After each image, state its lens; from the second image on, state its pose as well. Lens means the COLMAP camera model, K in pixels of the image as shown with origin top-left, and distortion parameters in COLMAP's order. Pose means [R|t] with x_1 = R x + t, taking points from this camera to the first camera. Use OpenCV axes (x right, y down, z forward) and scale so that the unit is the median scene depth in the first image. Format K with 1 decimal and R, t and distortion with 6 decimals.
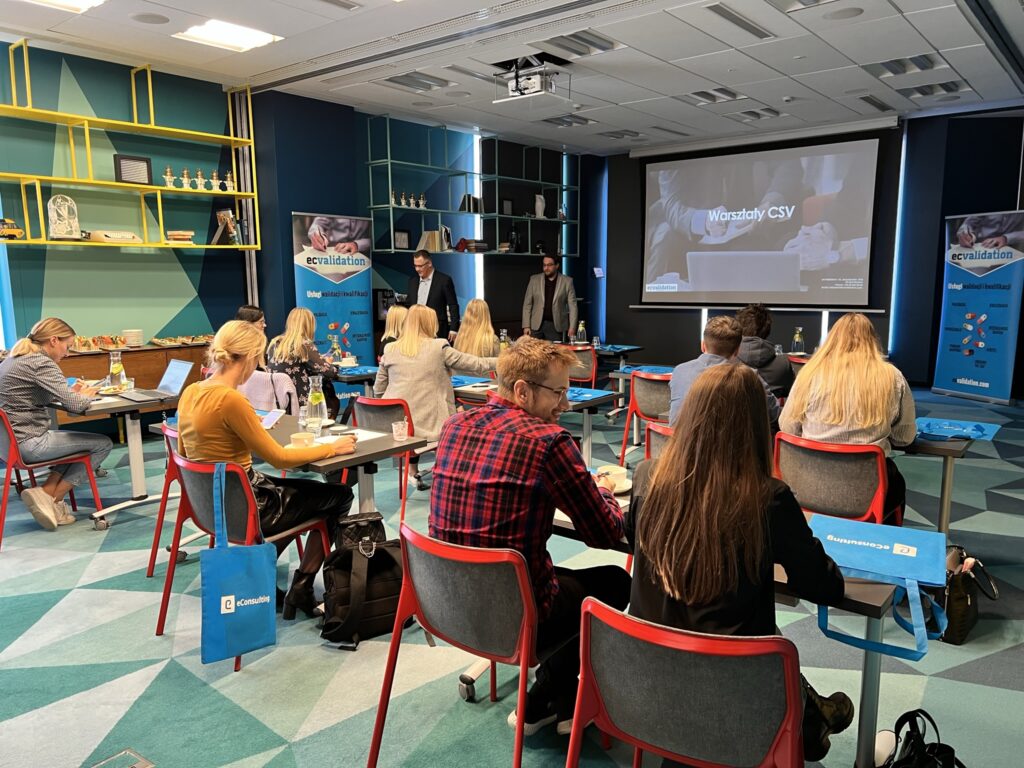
lens RADIAL K [[763.4, 0, 495.9], [0, 763.4, 399.4], [0, 0, 1]] dist [0.044084, -0.049354]
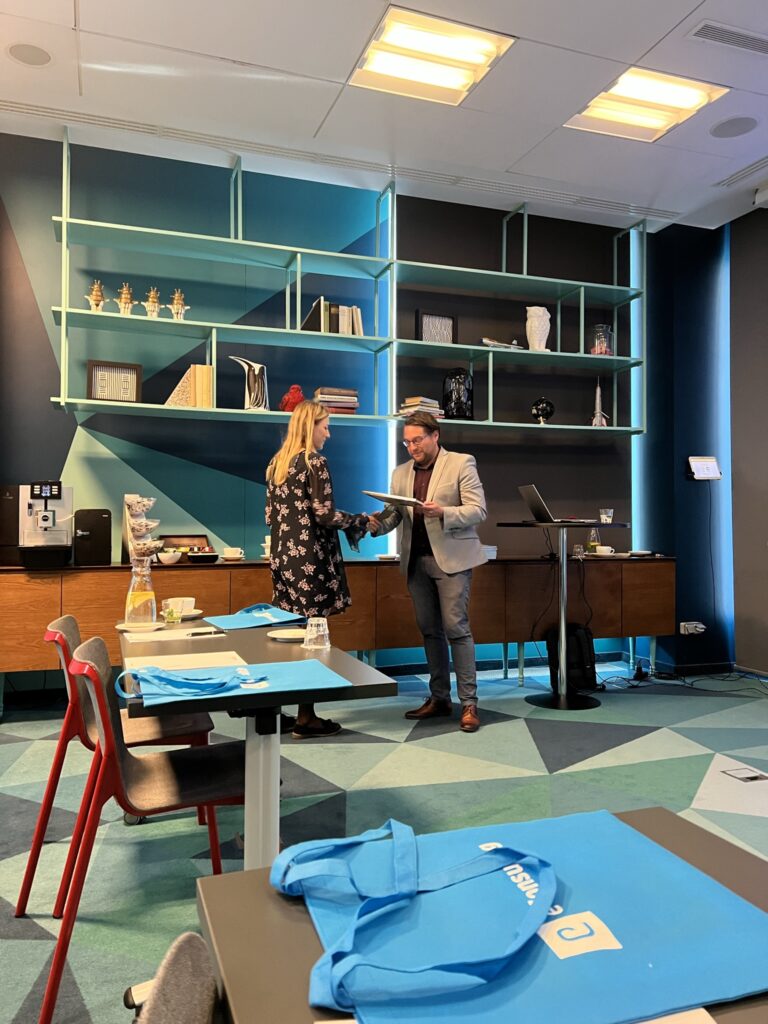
lens RADIAL K [[763.4, 0, 381.5], [0, 763.4, 501.3], [0, 0, 1]] dist [0.044084, -0.049354]
pose [[0.860894, -0.001260, -0.508783, 0.364645], [-0.092074, 0.983100, -0.158230, -0.104454], [0.500384, 0.183065, 0.846229, 0.954872]]
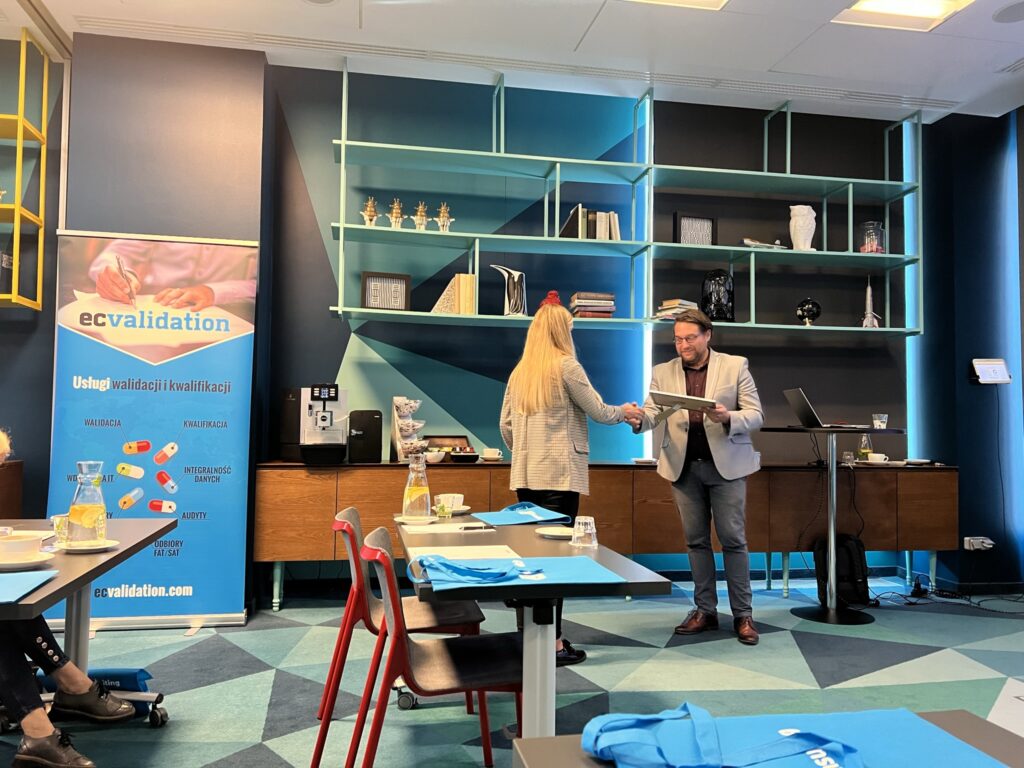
lens RADIAL K [[763.4, 0, 505.5], [0, 763.4, 385.9], [0, 0, 1]] dist [0.044084, -0.049354]
pose [[0.768851, -0.013117, -0.639293, 0.362968], [-0.121792, 0.978482, -0.166550, -0.100248], [0.627722, 0.205913, 0.750710, 0.940506]]
